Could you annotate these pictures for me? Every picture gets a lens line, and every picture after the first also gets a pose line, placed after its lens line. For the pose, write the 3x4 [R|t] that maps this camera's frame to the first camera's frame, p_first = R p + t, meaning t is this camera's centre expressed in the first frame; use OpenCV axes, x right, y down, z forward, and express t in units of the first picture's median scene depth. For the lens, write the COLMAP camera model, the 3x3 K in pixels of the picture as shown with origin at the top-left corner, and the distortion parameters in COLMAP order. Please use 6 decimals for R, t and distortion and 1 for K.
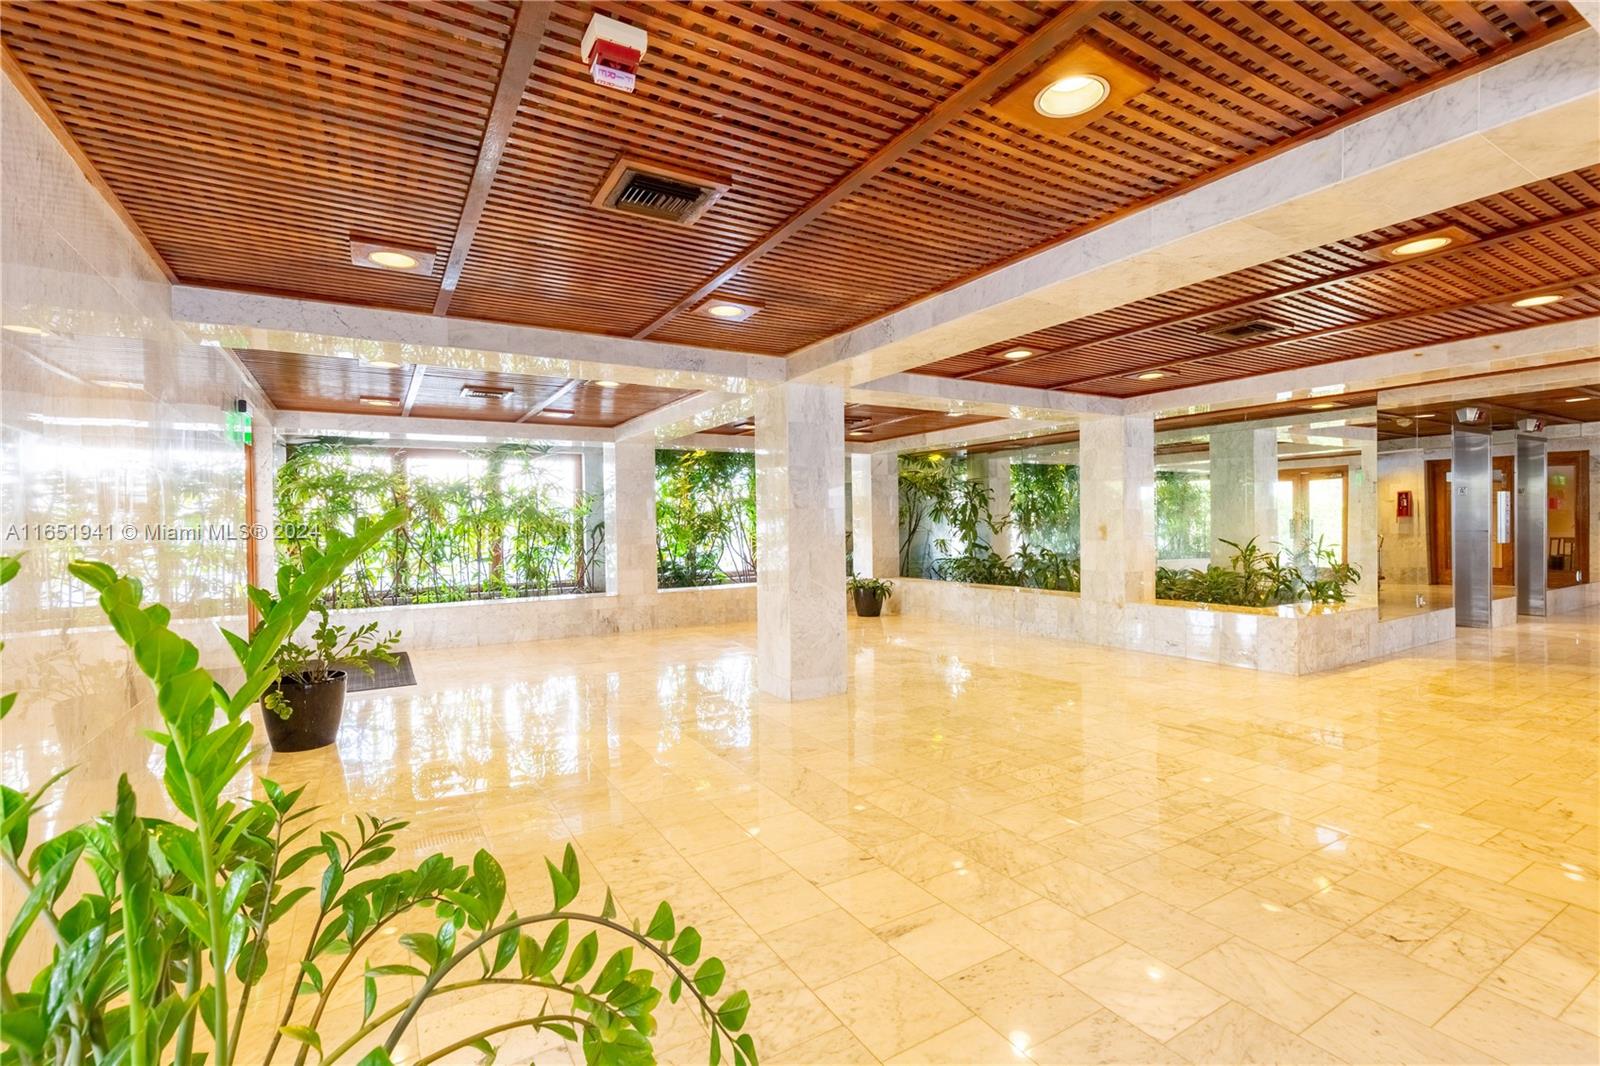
lens RADIAL K [[715.3, 0, 800.0], [0, 715.3, 533.0], [0, 0, 1]] dist [0.000059, -0.000086]
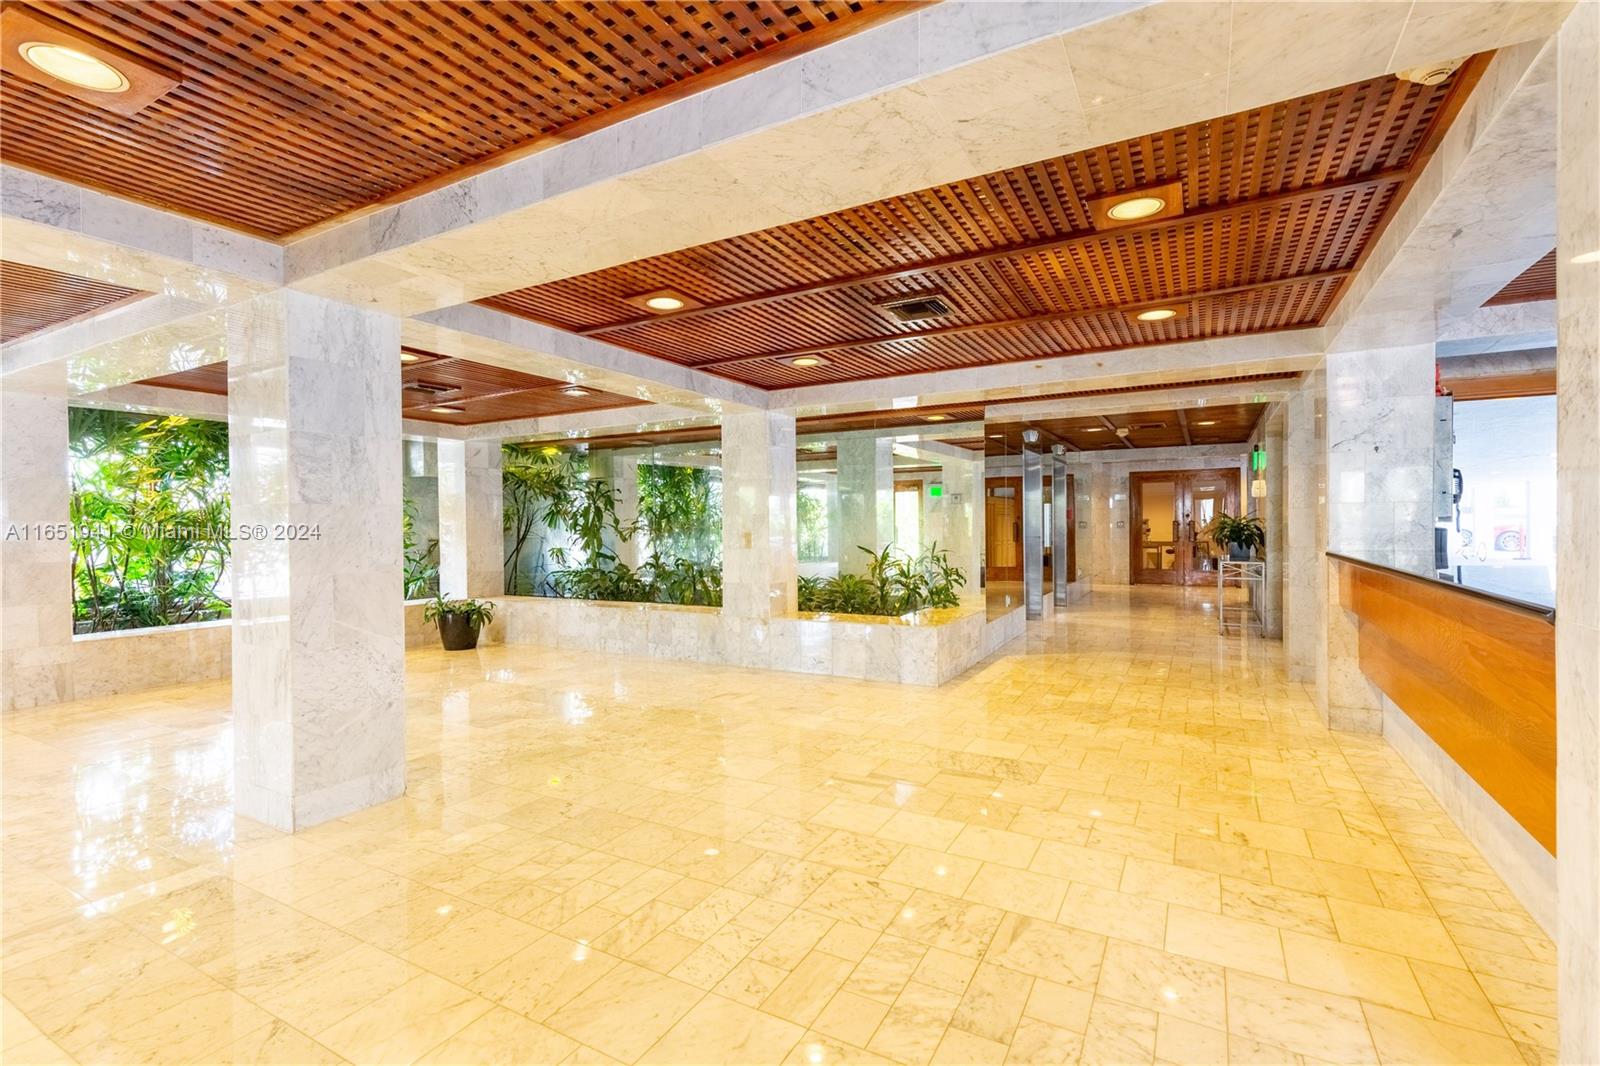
lens RADIAL K [[715.3, 0, 800.0], [0, 715.3, 533.0], [0, 0, 1]] dist [0.000059, -0.000086]
pose [[0.866932, 0.000766, 0.498426, 0.029683], [0.003253, 0.999969, -0.007195, -0.002199], [-0.498416, 0.007859, 0.866902, 0.153015]]
